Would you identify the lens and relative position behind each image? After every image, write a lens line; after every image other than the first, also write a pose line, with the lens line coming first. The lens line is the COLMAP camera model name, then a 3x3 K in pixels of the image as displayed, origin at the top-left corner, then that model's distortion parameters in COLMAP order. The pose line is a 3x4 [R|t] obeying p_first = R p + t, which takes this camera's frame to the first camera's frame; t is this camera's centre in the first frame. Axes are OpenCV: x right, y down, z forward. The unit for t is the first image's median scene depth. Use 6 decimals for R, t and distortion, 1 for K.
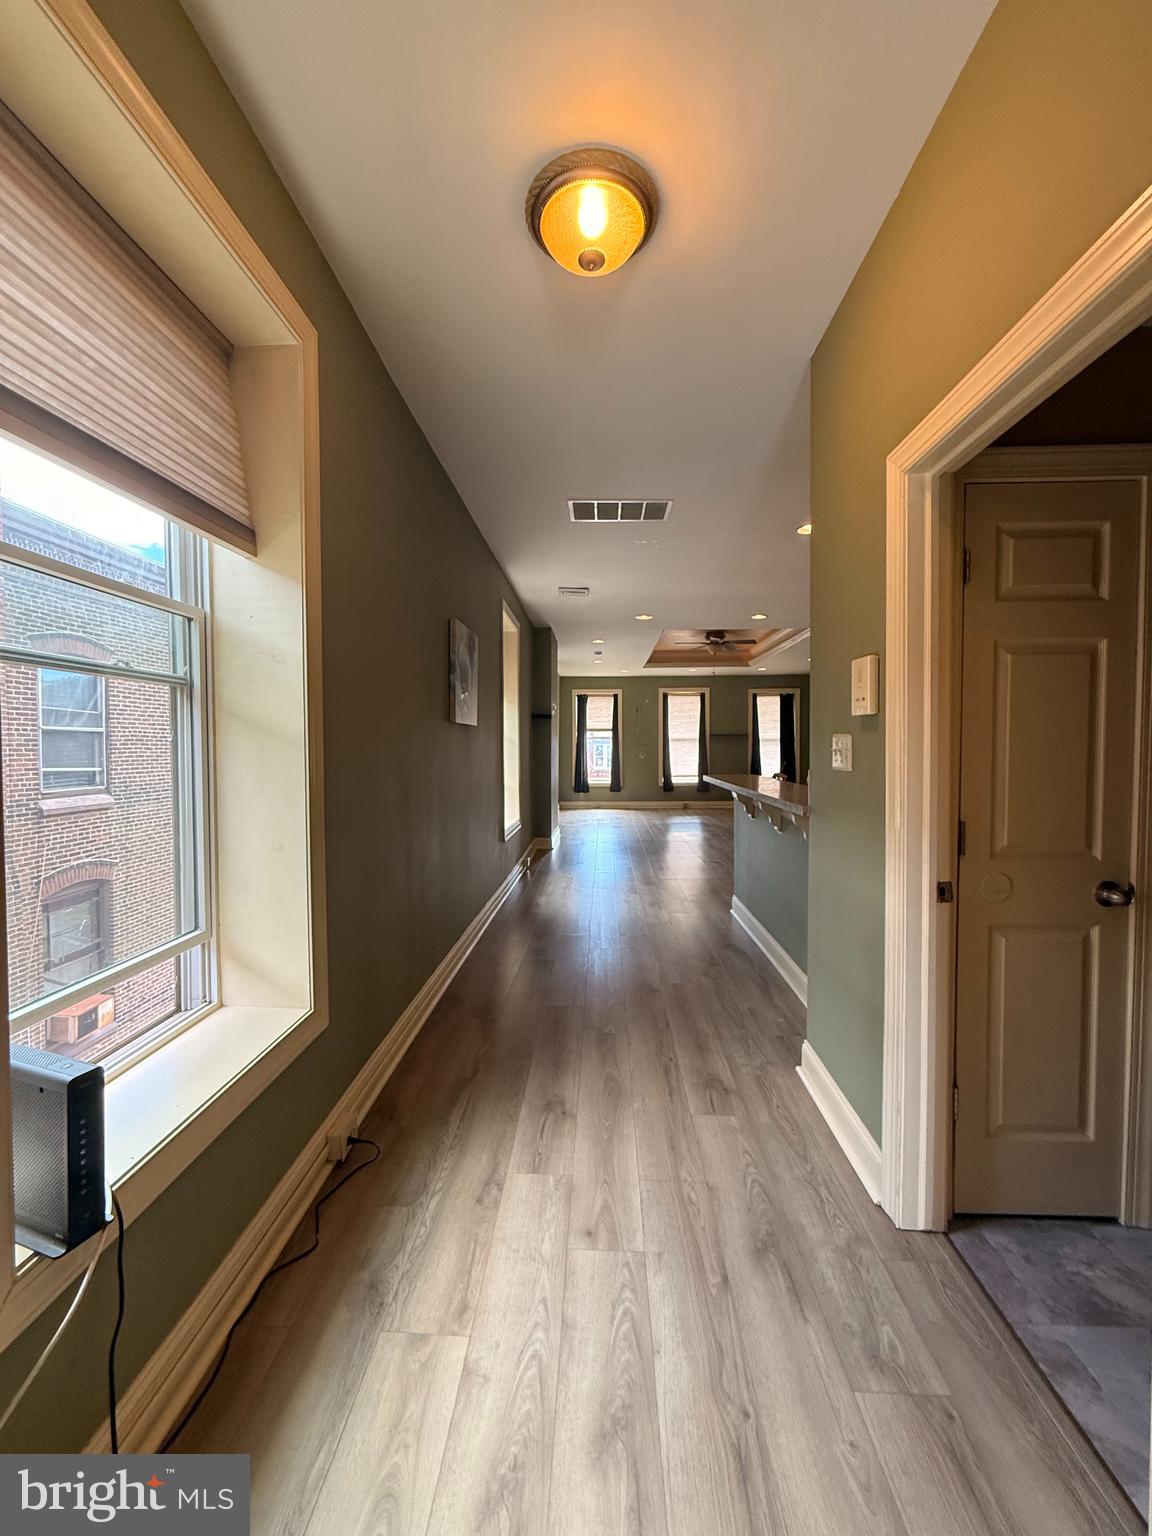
lens RADIAL K [[614.1, 0, 576.7], [0, 614.1, 765.3], [0, 0, 1]] dist [0.001040, -0.000293]
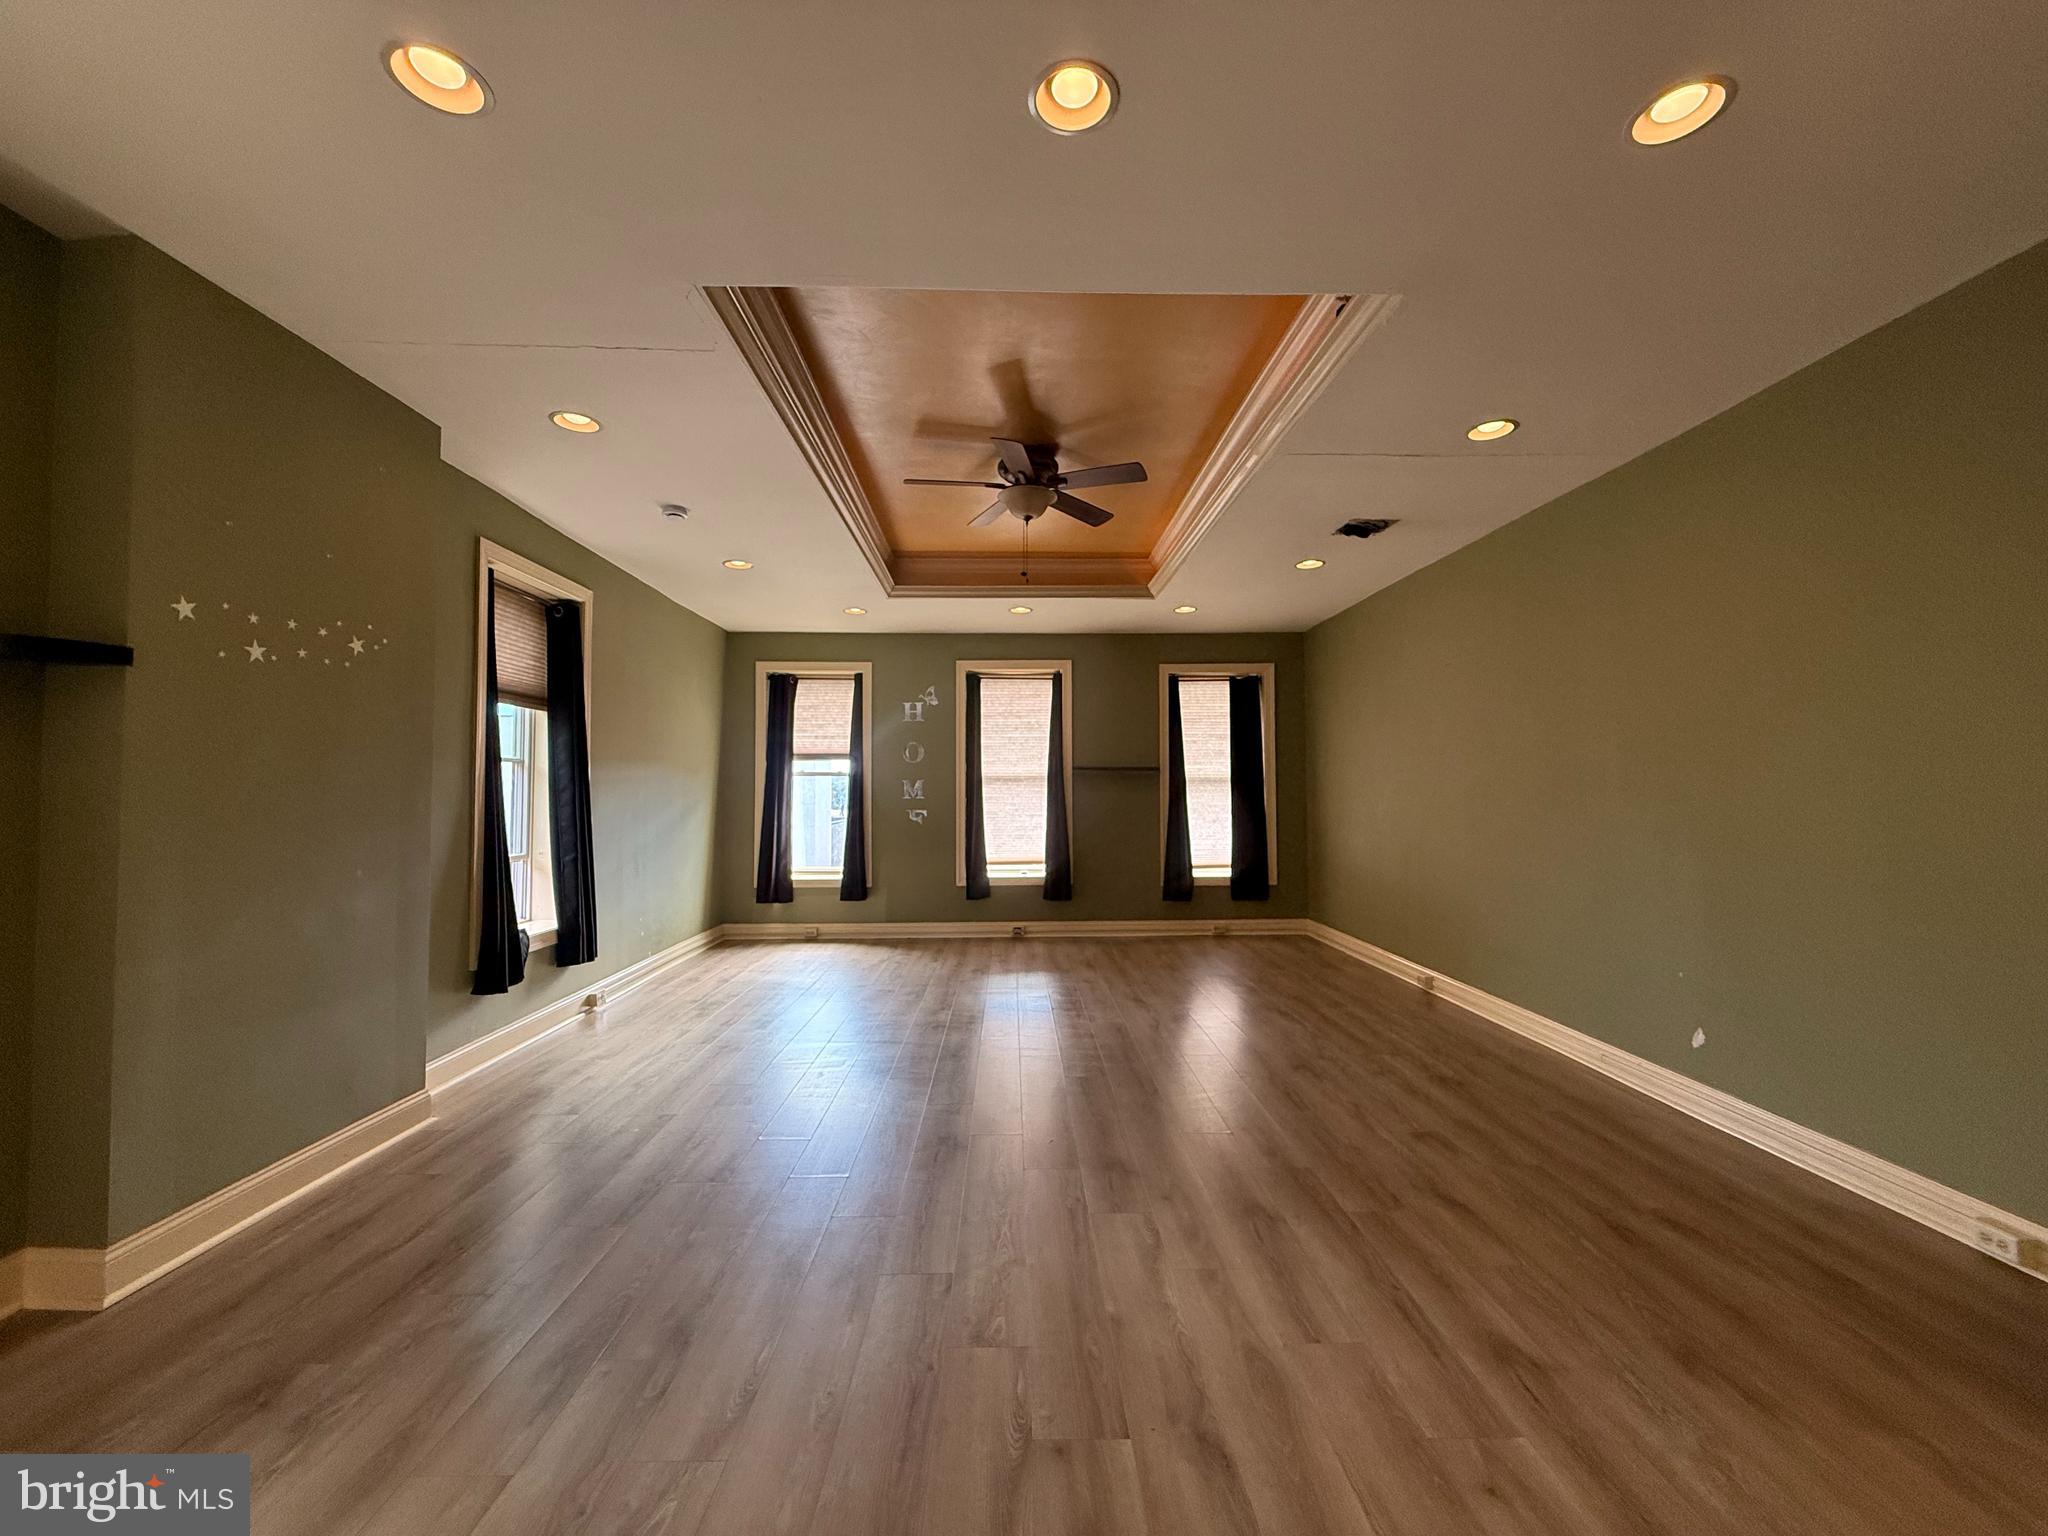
lens RADIAL K [[818.8, 0, 1025.6], [0, 818.8, 771.6], [0, 0, 1]] dist [0.001040, -0.000293]
pose [[0.998086, 0.003814, 0.061731, 0.147938], [-0.000297, 0.998381, -0.056882, -0.014172], [-0.061848, 0.056755, 0.996471, 0.425232]]
